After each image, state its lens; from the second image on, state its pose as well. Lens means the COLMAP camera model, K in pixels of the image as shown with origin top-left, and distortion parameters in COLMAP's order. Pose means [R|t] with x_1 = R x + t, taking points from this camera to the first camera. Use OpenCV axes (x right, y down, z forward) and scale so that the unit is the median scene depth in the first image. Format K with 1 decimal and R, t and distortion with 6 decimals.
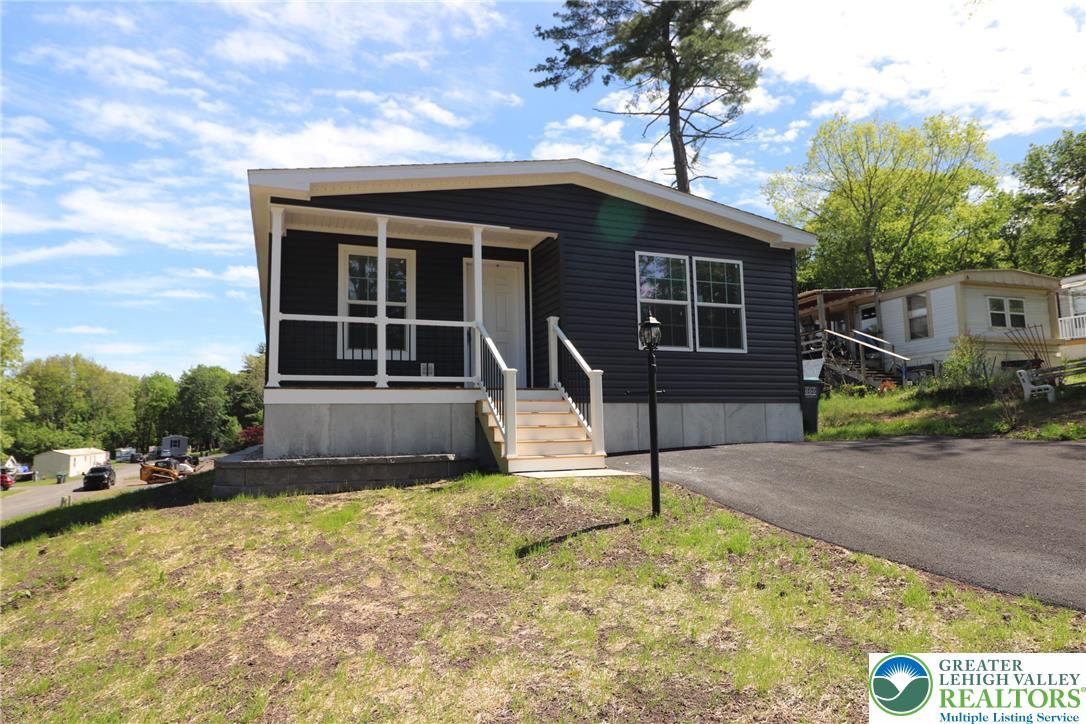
lens RADIAL K [[692.8, 0, 541.2], [0, 692.8, 352.0], [0, 0, 1]] dist [0.005333, -0.003013]
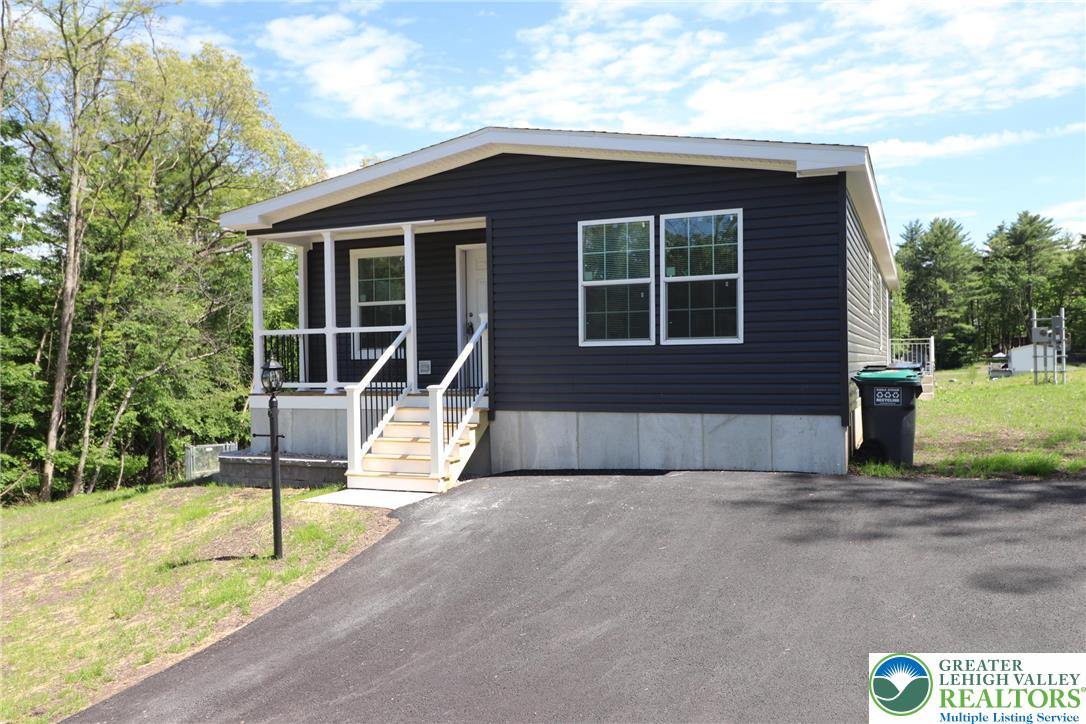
lens RADIAL K [[901.7, 0, 547.6], [0, 901.7, 358.8], [0, 0, 1]] dist [0.001747, 0.001736]
pose [[0.692272, 0.006989, -0.721603, 0.785864], [0.082914, 0.992560, 0.089158, -0.077007], [0.716858, -0.121552, 0.686542, 0.221738]]
